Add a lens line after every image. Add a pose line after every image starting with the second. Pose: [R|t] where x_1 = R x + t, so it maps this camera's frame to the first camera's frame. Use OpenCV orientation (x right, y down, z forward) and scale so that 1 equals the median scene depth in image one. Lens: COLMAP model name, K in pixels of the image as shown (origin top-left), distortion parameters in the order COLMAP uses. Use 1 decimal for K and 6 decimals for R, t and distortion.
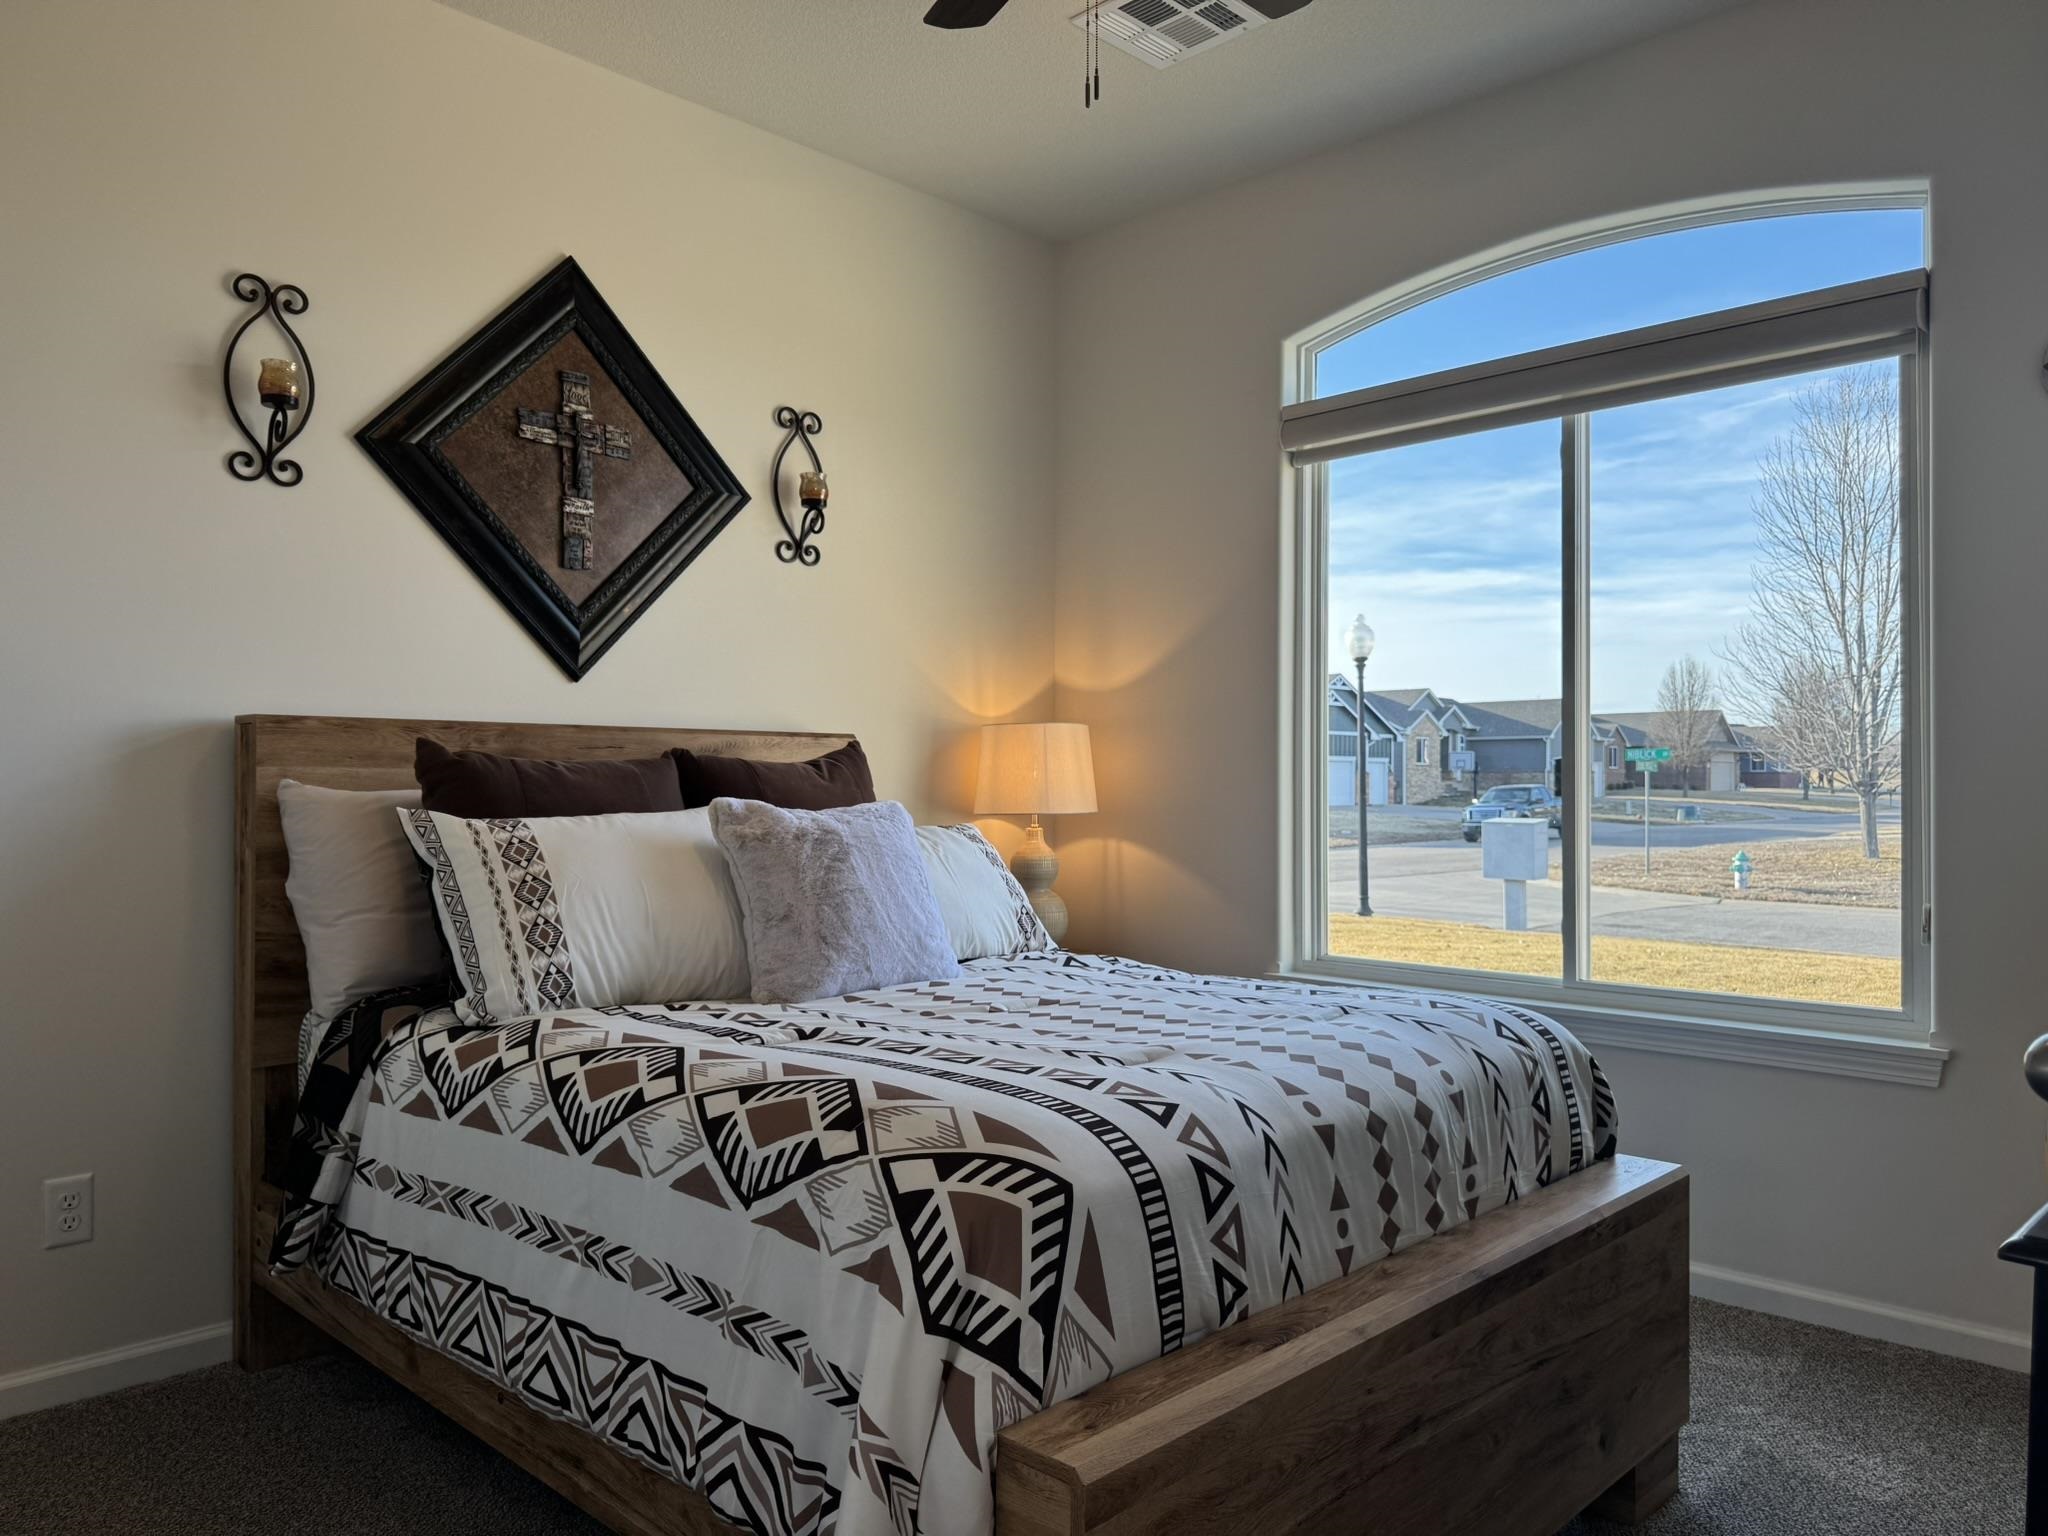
lens RADIAL K [[1437.3, 0, 1020.1], [0, 1437.3, 770.7], [0, 0, 1]] dist [0.082218, -0.107922]
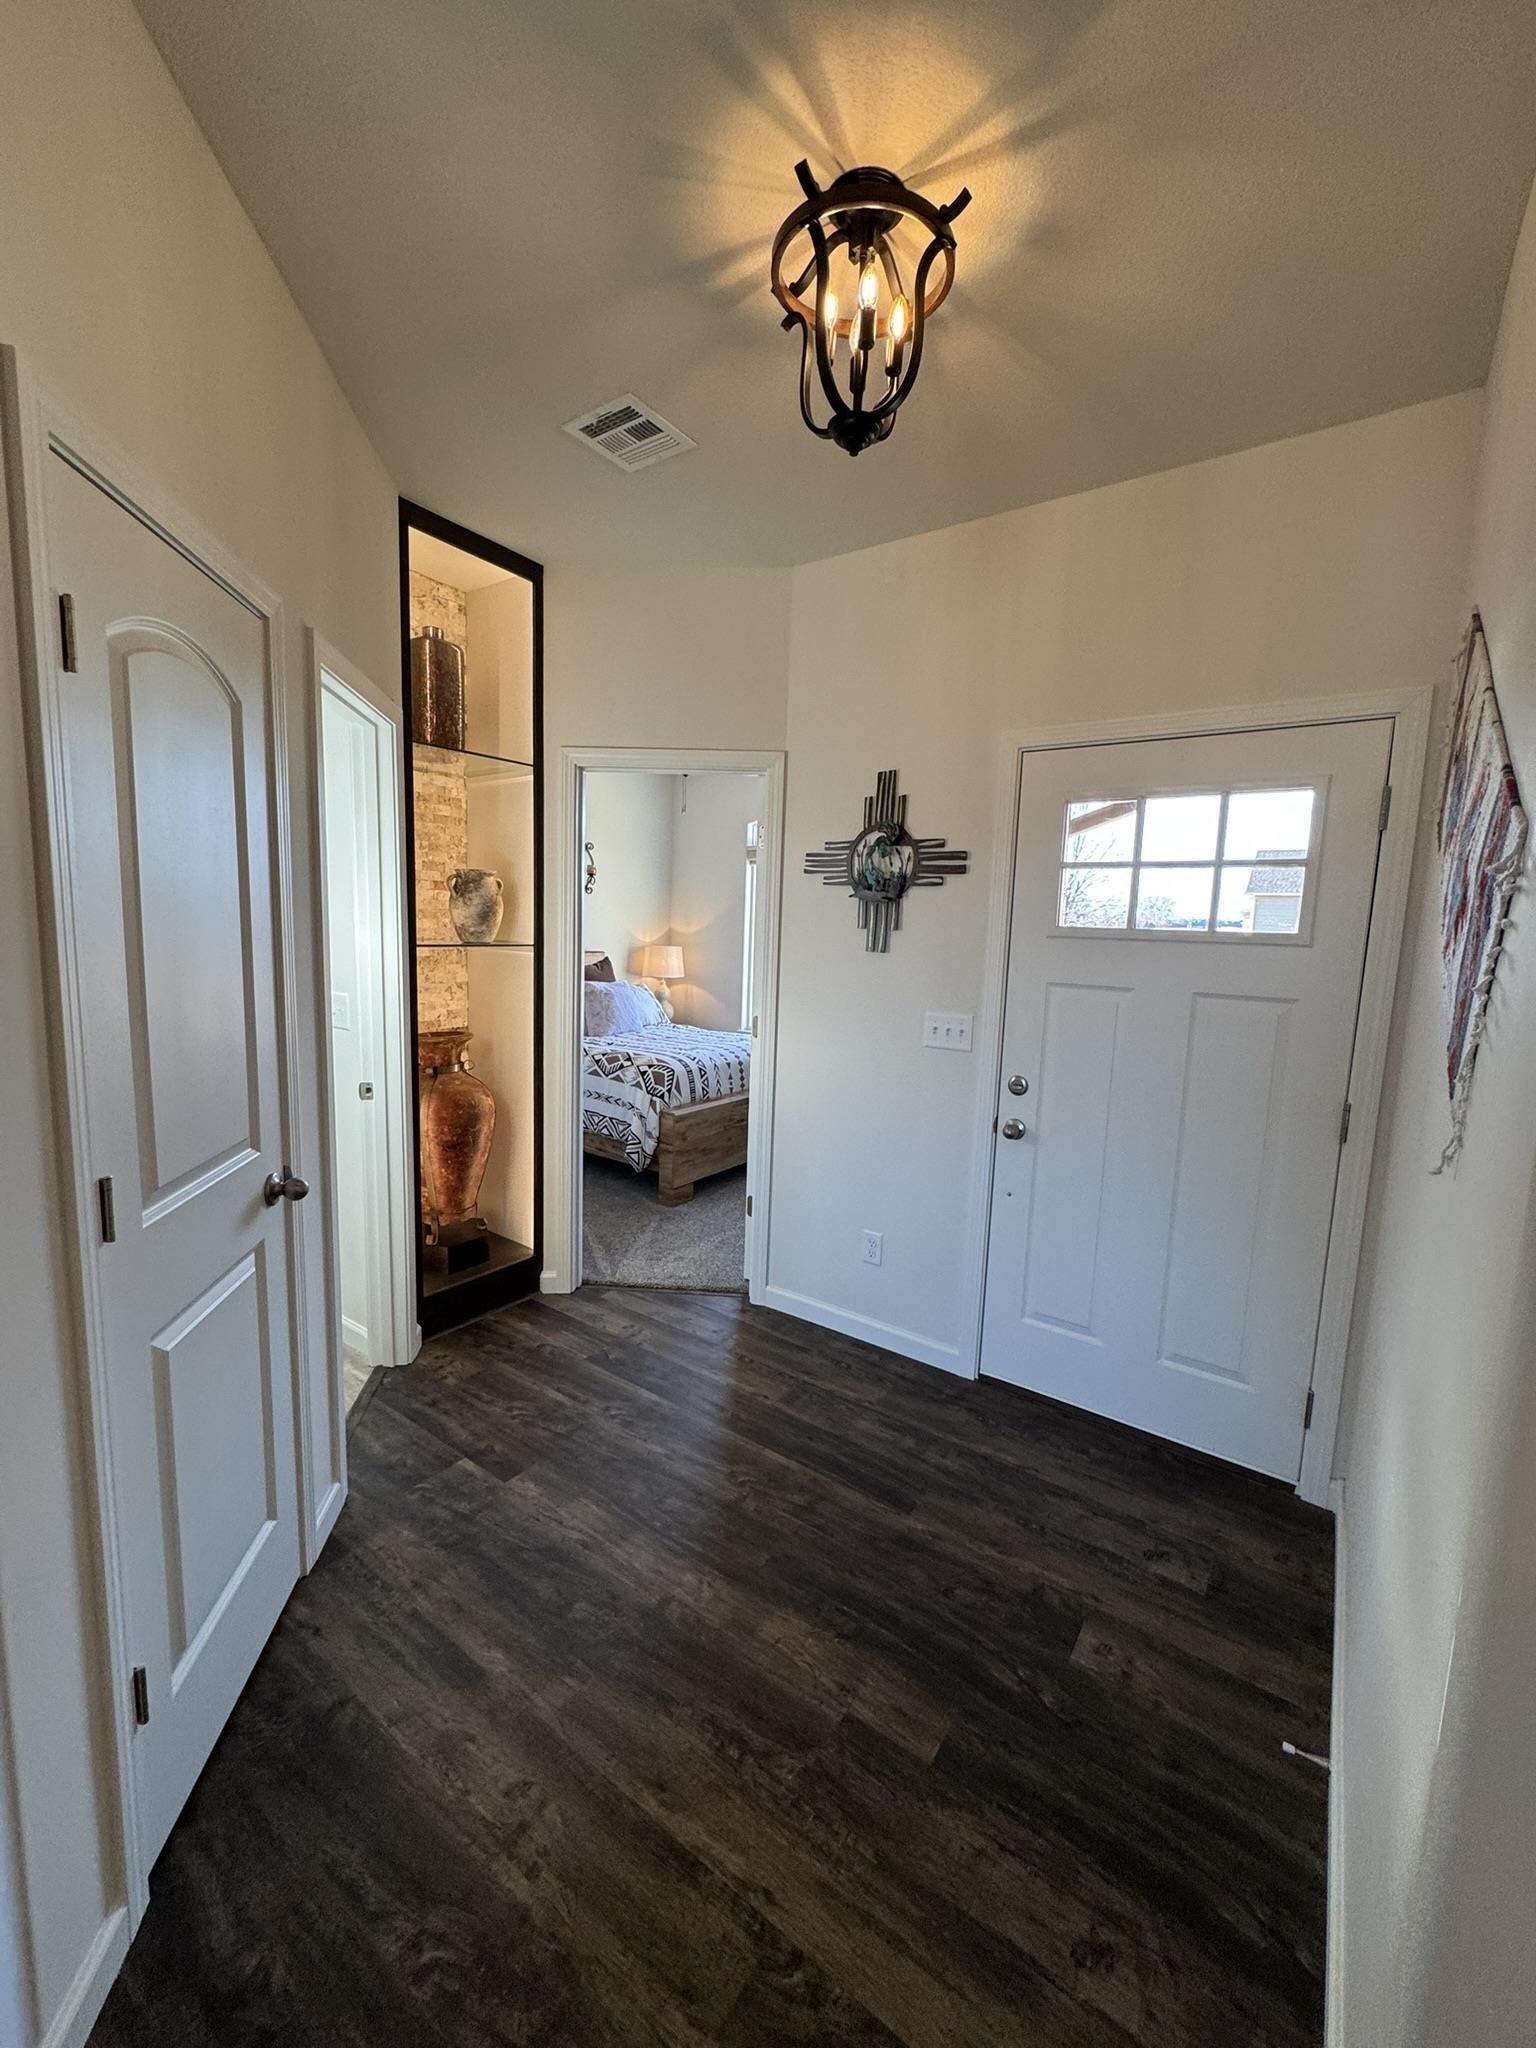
lens RADIAL K [[815.1, 0, 764.5], [0, 815.1, 1029.1], [0, 0, 1]] dist [-0.001685, 0.000476]
pose [[0.989193, 0.012176, 0.146111, -0.068764], [-0.032628, 0.989838, 0.138407, -0.259445], [-0.142941, -0.141679, 0.979538, -1.775299]]
